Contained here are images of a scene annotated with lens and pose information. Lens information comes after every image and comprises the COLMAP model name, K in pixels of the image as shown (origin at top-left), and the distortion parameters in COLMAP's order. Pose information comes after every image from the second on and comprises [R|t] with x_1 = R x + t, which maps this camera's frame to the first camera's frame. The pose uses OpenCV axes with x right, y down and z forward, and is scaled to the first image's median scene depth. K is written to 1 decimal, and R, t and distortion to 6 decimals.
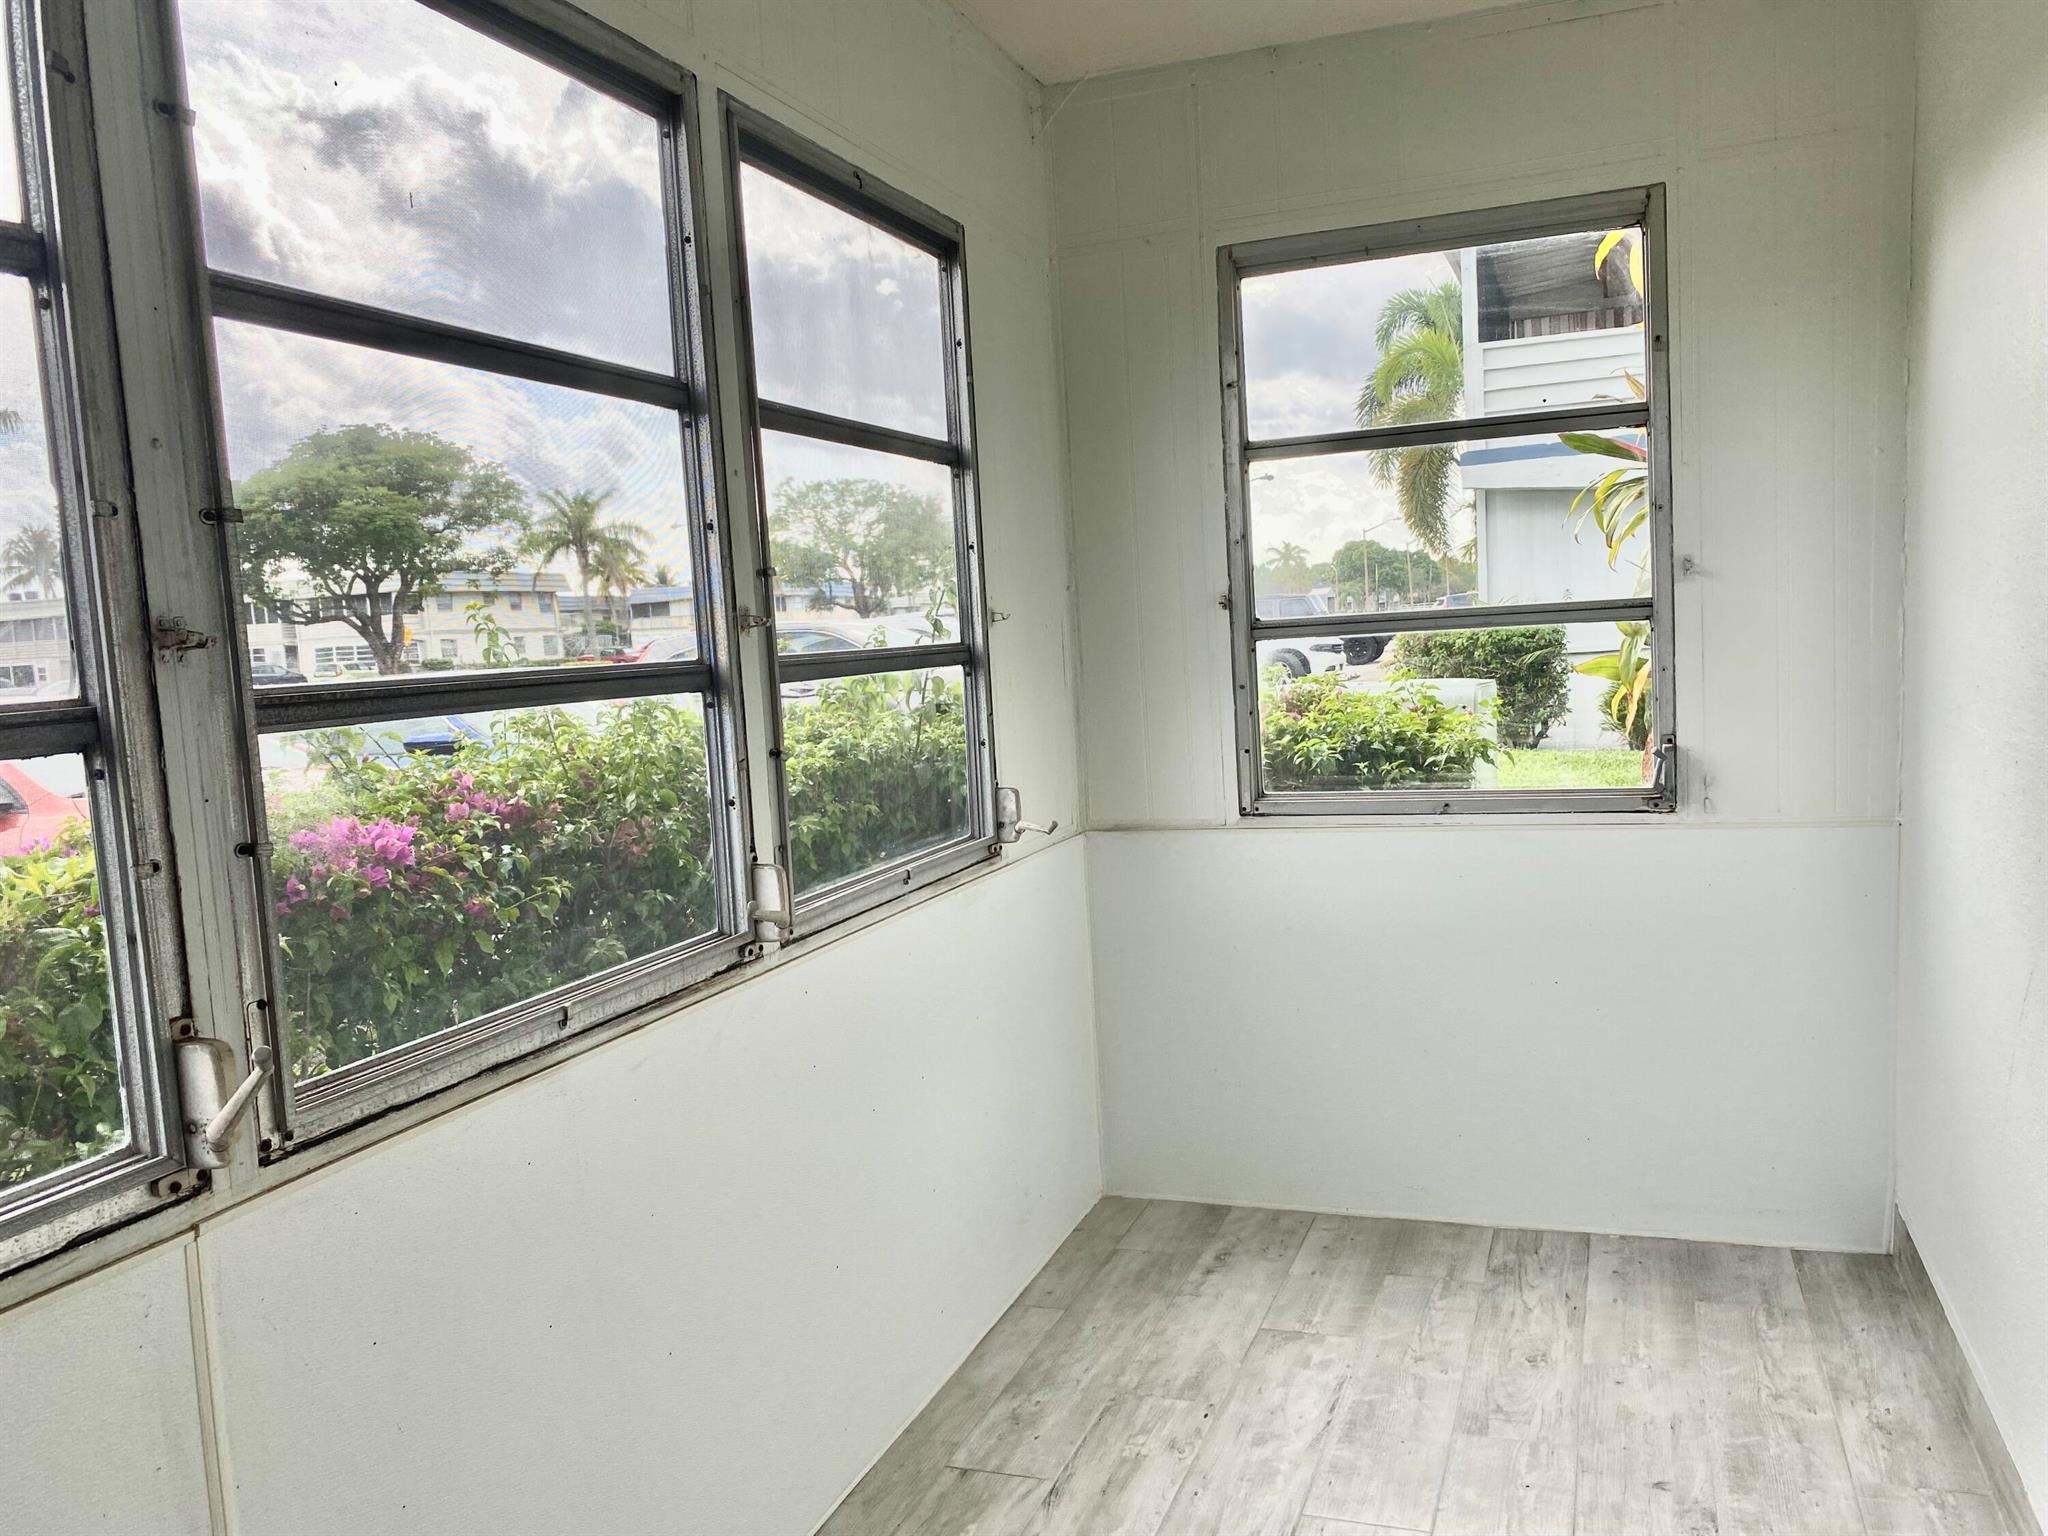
lens RADIAL K [[1563.0, 0, 1051.7], [0, 1563.0, 780.1], [0, 0, 1]] dist [0.010532, -0.002155]
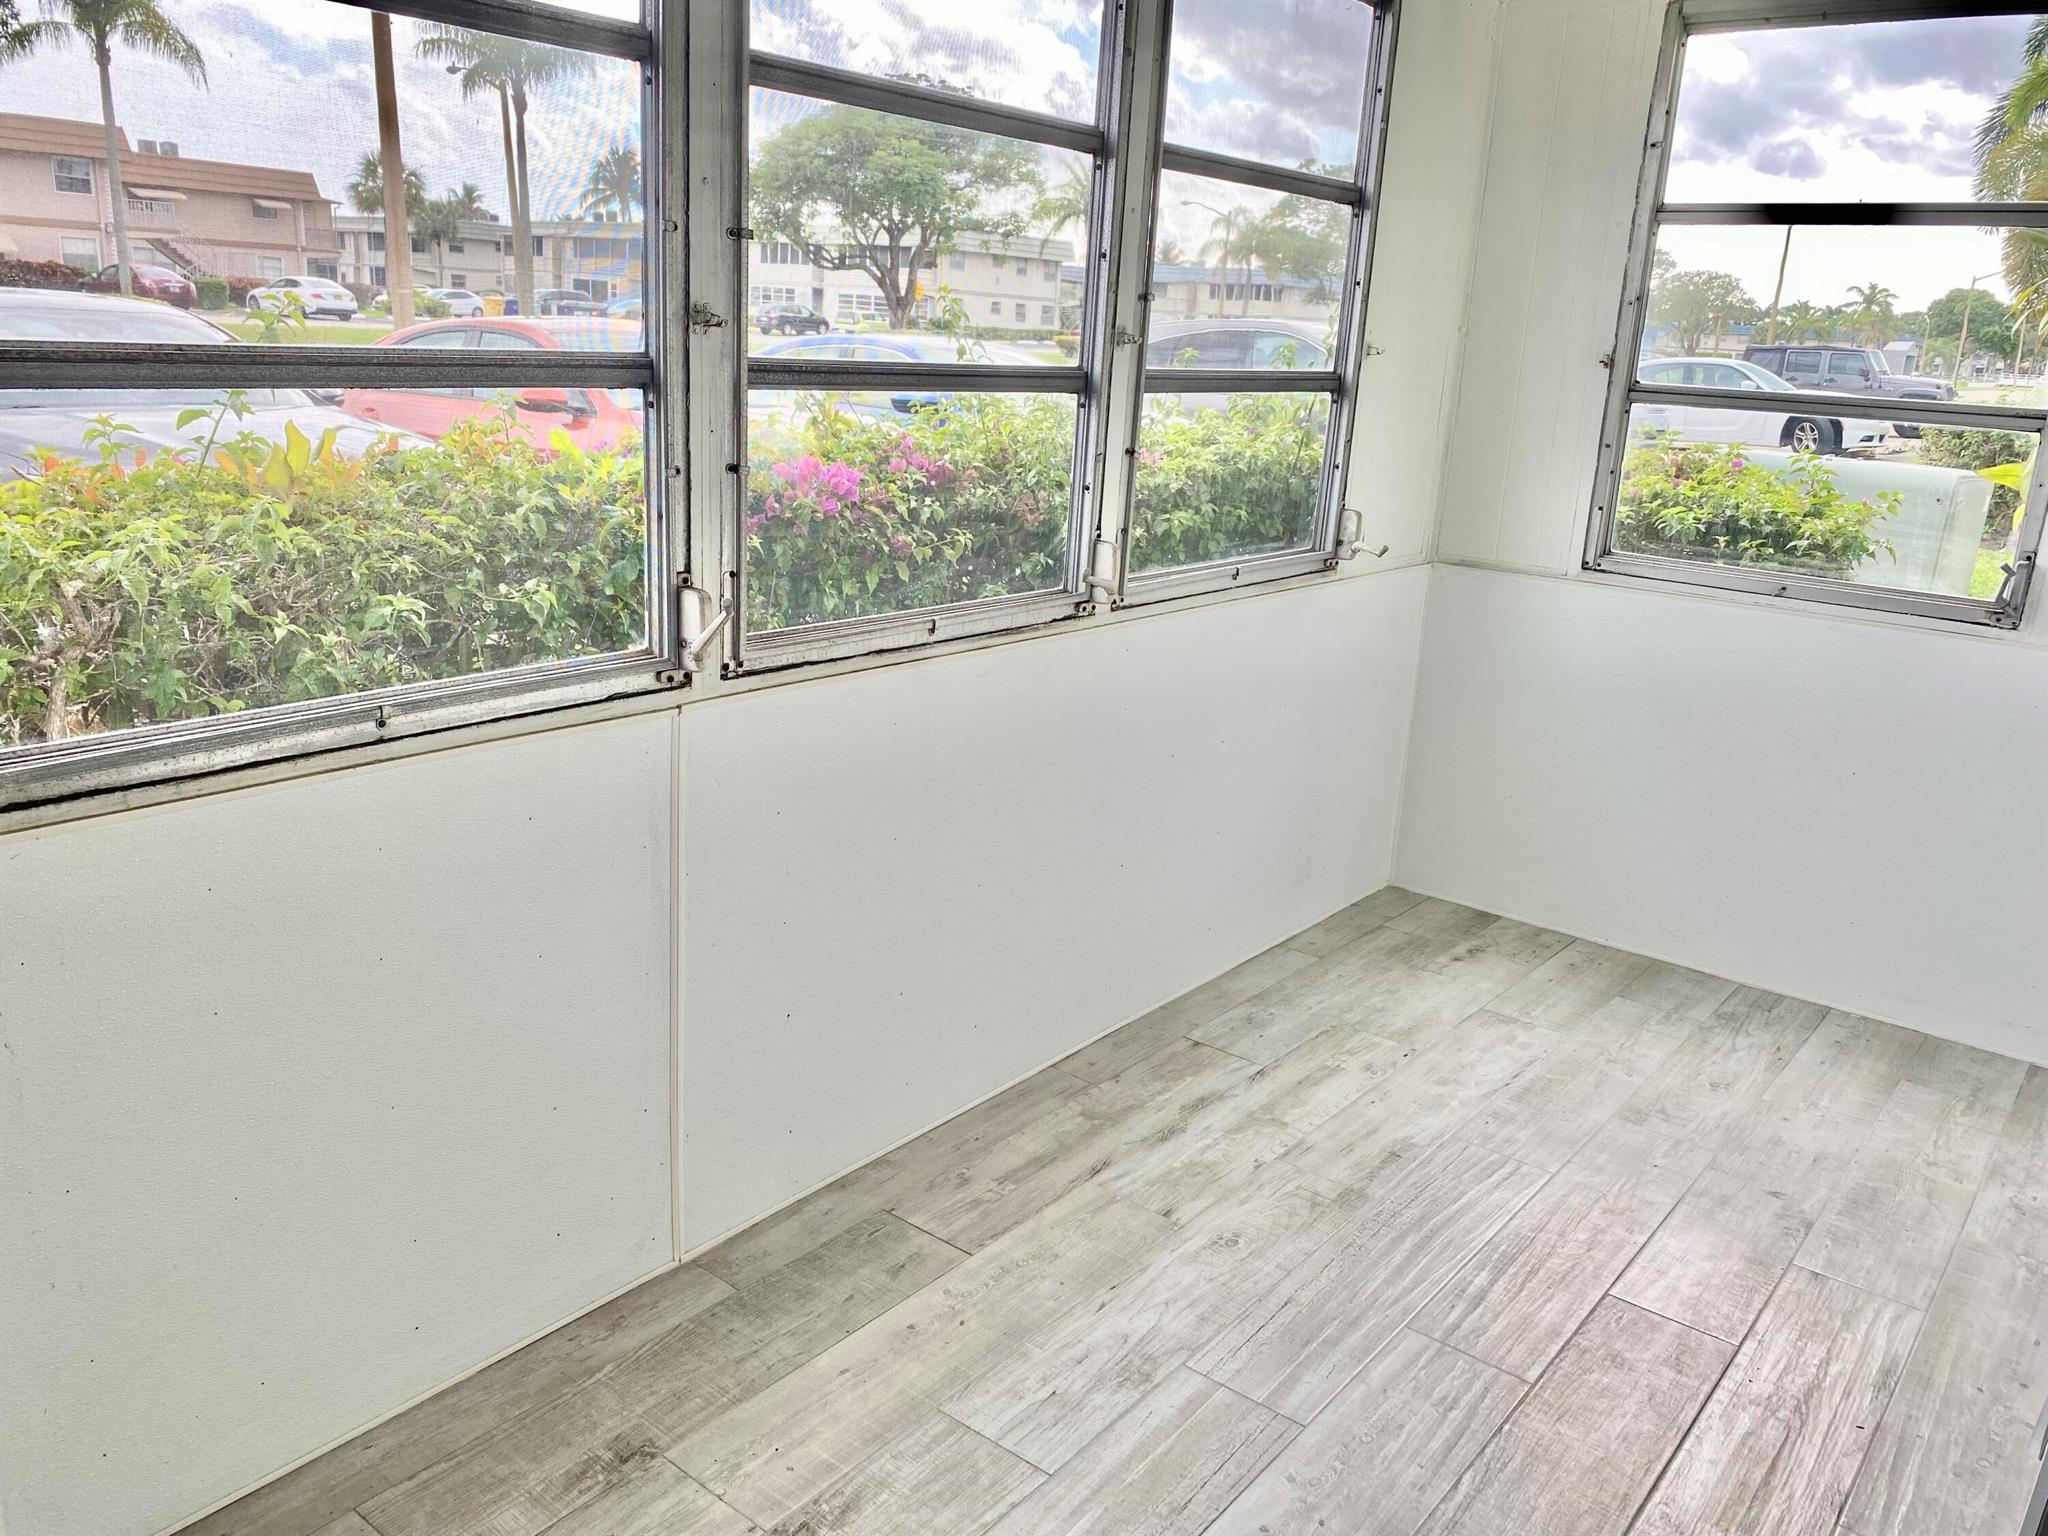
lens RADIAL K [[1571.1, 0, 1028.2], [0, 1571.1, 761.3], [0, 0, 1]] dist [0.114712, -0.182862]
pose [[0.941401, 0.189918, -0.278739, 0.117749], [-0.139042, 0.971438, 0.192290, -0.007303], [0.307297, -0.142266, 0.940919, -0.195469]]
